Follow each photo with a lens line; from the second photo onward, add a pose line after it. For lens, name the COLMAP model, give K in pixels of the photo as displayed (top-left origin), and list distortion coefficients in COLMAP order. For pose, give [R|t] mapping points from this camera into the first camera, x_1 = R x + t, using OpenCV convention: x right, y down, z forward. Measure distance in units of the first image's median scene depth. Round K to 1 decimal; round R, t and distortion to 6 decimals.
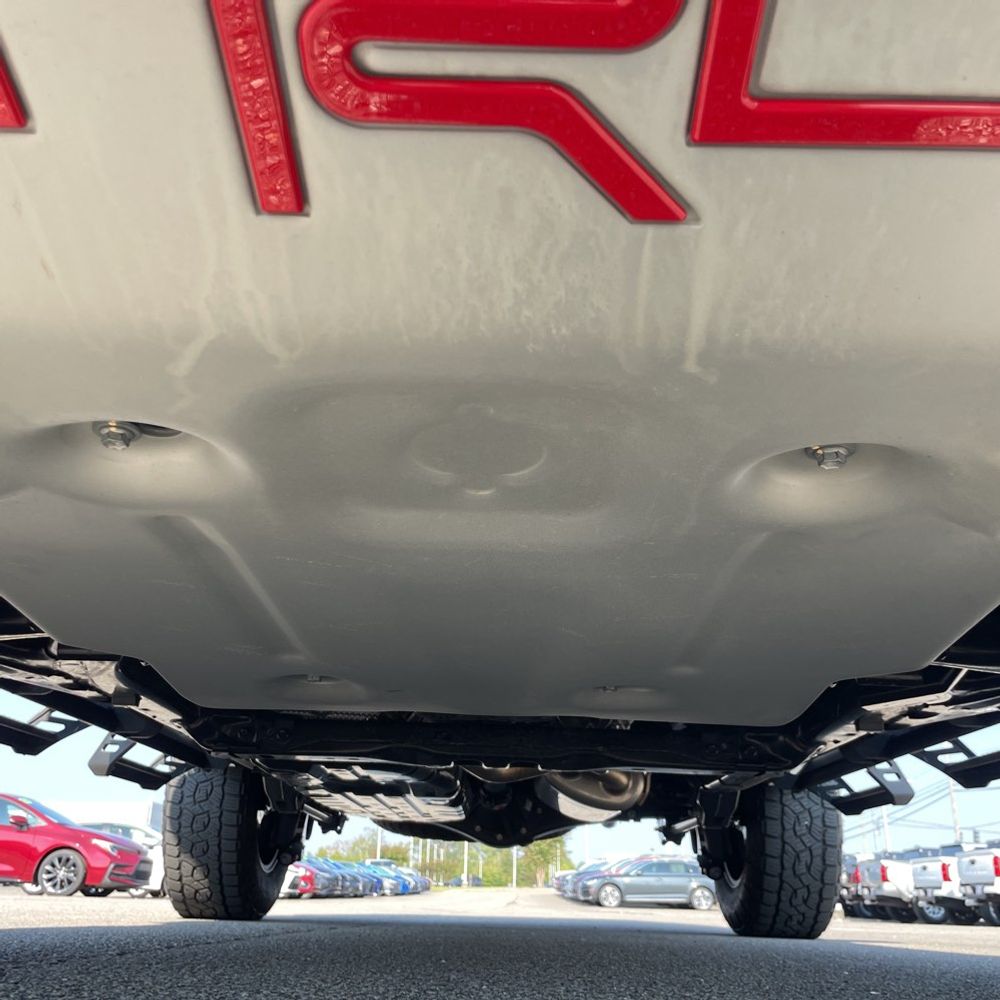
lens RADIAL K [[1016.5, 0, 498.4], [0, 1016.5, 492.4], [0, 0, 1]] dist [0.082606, -0.123895]
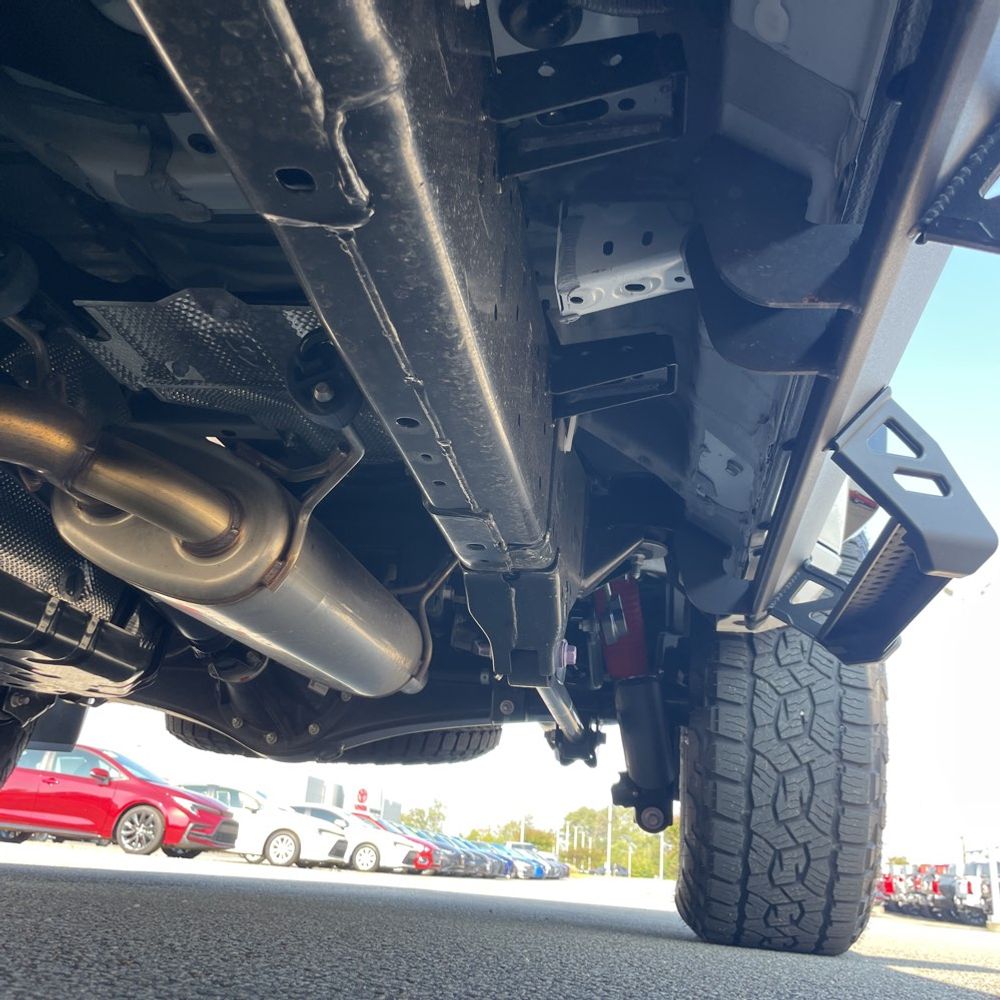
lens RADIAL K [[1016.5, 0, 498.4], [0, 1016.5, 492.4], [0, 0, 1]] dist [0.082606, -0.123895]
pose [[0.988695, 0.002377, -0.149923, 0.047942], [-0.000815, 0.999945, 0.010479, 0.044333], [0.149940, -0.010239, 0.988642, 0.105324]]
